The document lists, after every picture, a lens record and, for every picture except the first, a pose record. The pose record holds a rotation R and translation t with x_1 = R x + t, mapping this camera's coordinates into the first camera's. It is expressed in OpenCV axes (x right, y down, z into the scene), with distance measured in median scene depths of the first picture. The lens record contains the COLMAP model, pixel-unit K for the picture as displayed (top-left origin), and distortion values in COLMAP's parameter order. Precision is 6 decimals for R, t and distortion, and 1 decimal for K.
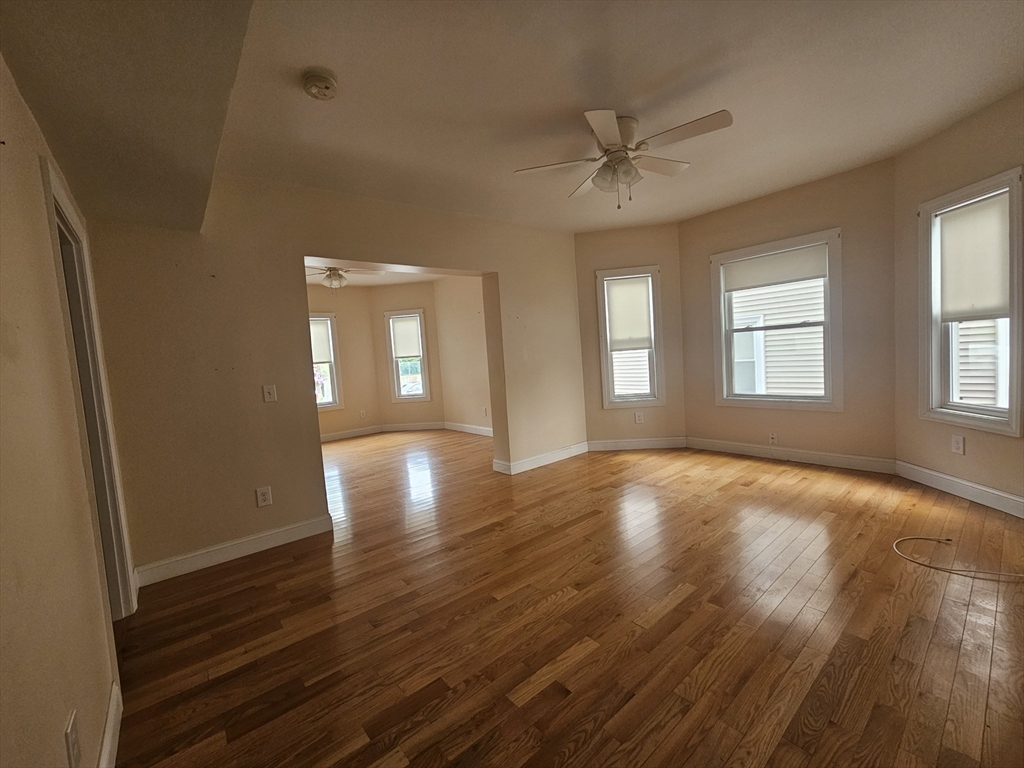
lens RADIAL K [[422.8, 0, 500.2], [0, 422.8, 383.0], [0, 0, 1]] dist [-0.001862, -0.000309]
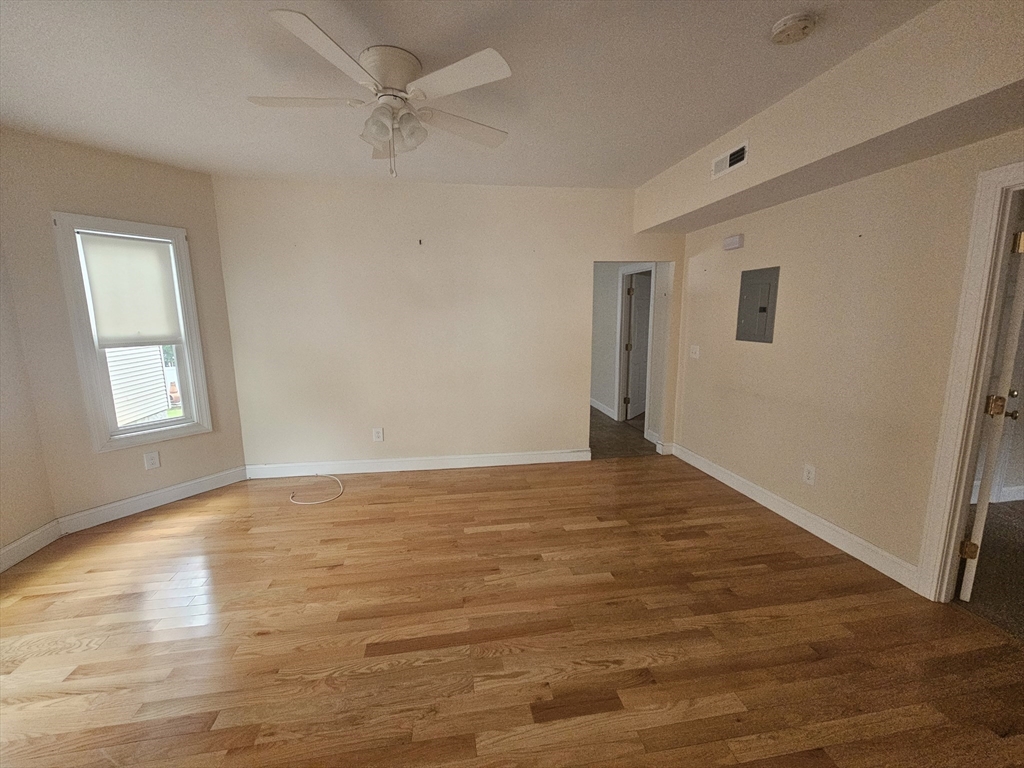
lens RADIAL K [[422.8, 0, 500.2], [0, 422.8, 383.0], [0, 0, 1]] dist [-0.001862, -0.000309]
pose [[-0.864623, 0.003276, 0.502411, -0.240710], [0.108561, 0.977574, 0.180455, -0.154659], [-0.490553, 0.210568, -0.845588, 1.513199]]
